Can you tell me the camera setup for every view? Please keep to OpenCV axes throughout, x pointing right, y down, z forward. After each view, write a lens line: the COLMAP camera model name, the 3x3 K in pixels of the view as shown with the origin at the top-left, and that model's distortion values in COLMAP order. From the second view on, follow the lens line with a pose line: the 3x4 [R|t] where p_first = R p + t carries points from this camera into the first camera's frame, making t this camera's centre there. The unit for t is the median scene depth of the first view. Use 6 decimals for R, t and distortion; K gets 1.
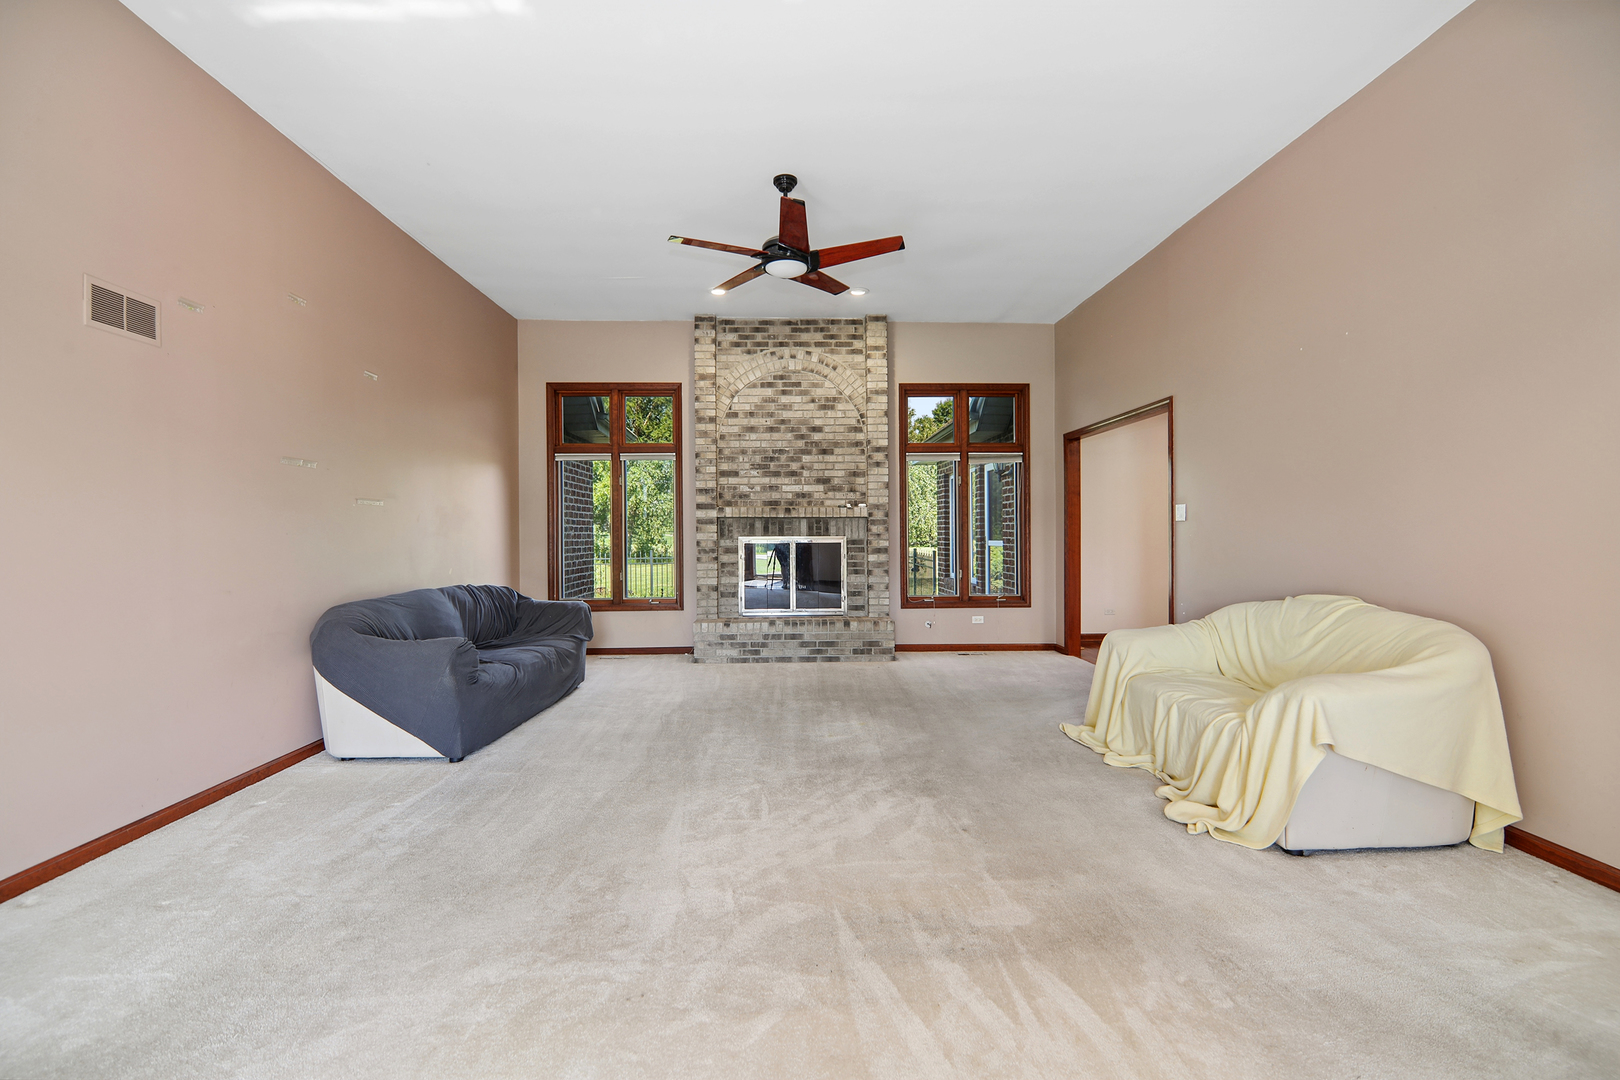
lens RADIAL K [[732.3, 0, 807.4], [0, 732.3, 540.7], [0, 0, 1]] dist [-0.008194, -0.006375]
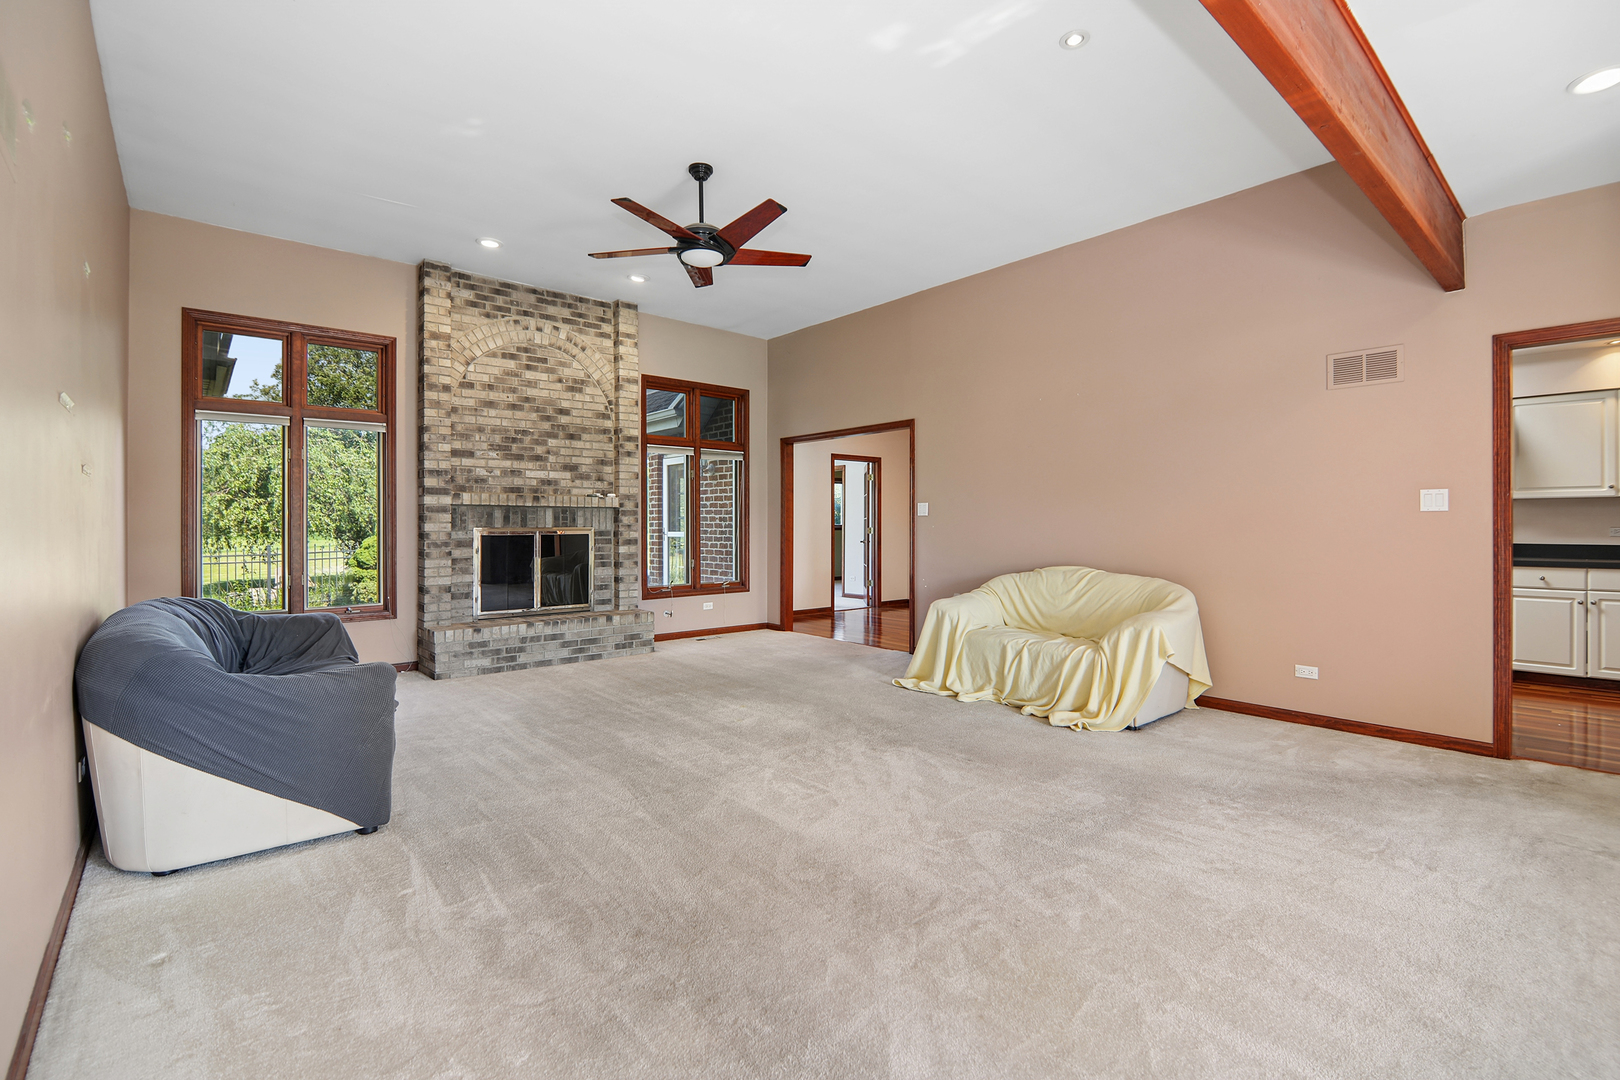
lens RADIAL K [[732.3, 0, 815.0], [0, 732.3, 532.0], [0, 0, 1]] dist [-0.008194, -0.006375]
pose [[0.776035, -0.002254, 0.630686, -0.341832], [0.003398, 0.999994, -0.000607, 0.001687], [-0.630681, 0.002614, 0.776038, 0.085143]]
